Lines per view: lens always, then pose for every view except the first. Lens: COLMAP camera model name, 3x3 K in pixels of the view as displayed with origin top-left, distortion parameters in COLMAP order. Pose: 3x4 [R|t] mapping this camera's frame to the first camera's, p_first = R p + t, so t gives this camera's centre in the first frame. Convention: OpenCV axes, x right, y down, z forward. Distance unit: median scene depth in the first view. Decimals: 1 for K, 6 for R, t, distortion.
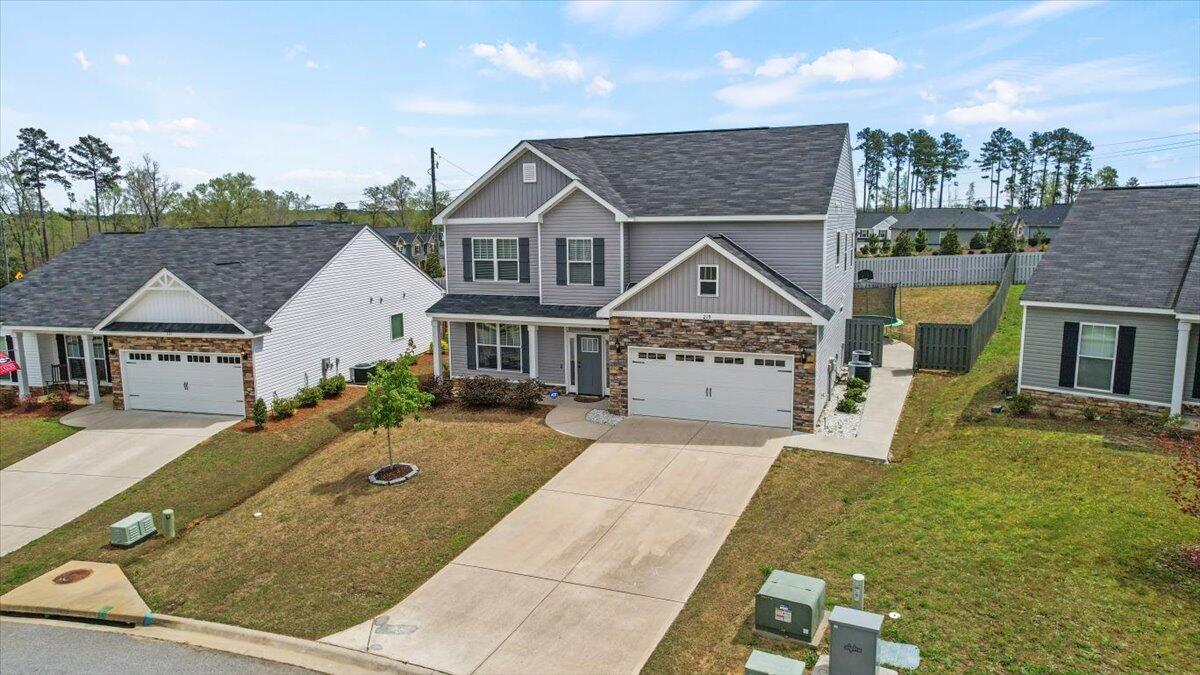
lens RADIAL K [[773.8, 0, 600.0], [0, 773.8, 337.5], [0, 0, 1]] dist [-0.085057, 0.063346]
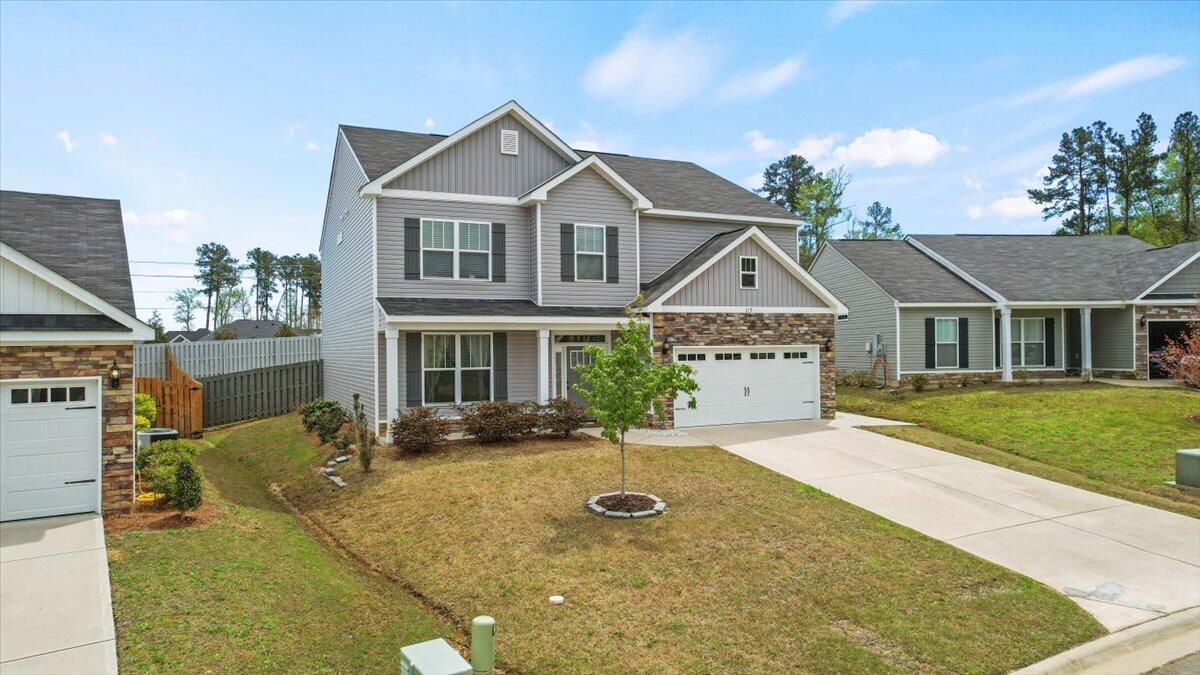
lens RADIAL K [[773.8, 0, 600.0], [0, 773.8, 337.5], [0, 0, 1]] dist [-0.085057, 0.063346]
pose [[0.670645, 0.015915, 0.741607, -0.679136], [0.115852, 0.985254, -0.125910, 0.103498], [-0.732675, 0.170358, 0.658912, 0.496779]]
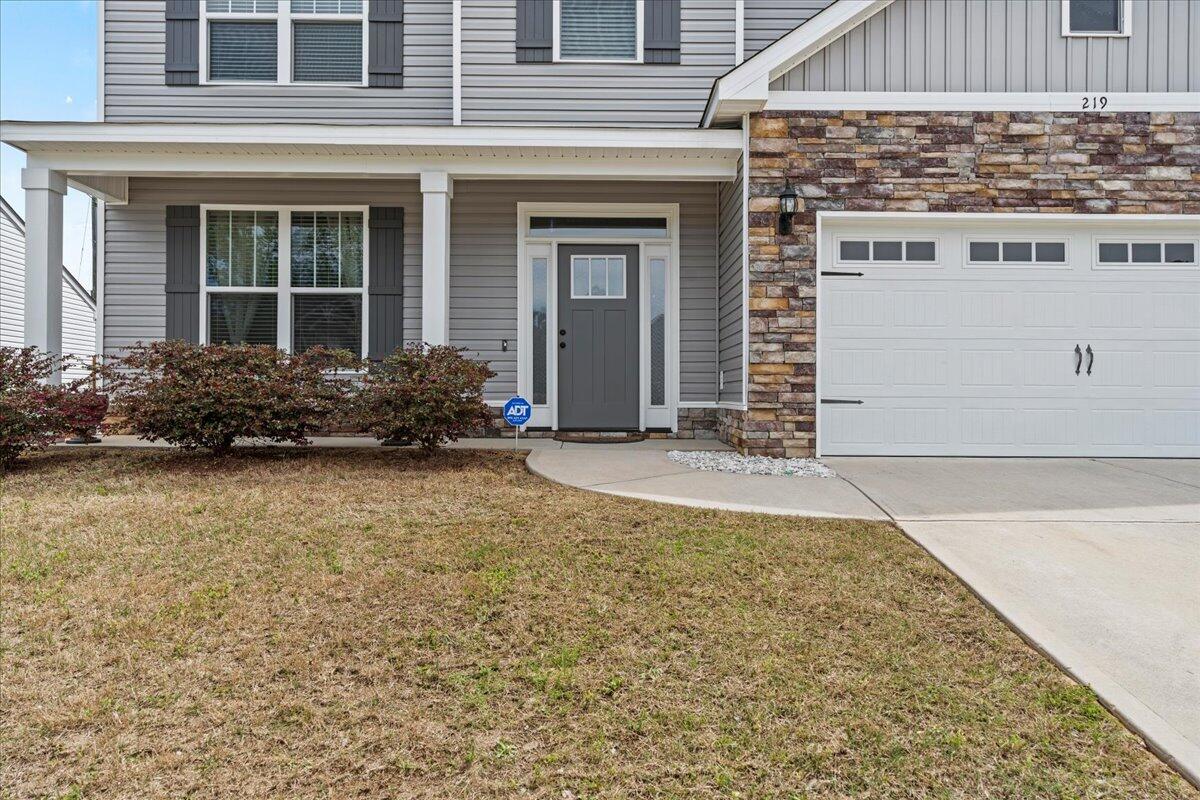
lens RADIAL K [[746.3, 0, 607.8], [0, 746.3, 394.9], [0, 0, 1]] dist [-0.004041, -0.000233]
pose [[0.924472, 0.020097, 0.380719, -0.146039], [0.040062, 0.987960, -0.149431, 0.120858], [-0.379138, 0.153397, 0.912537, 0.801351]]
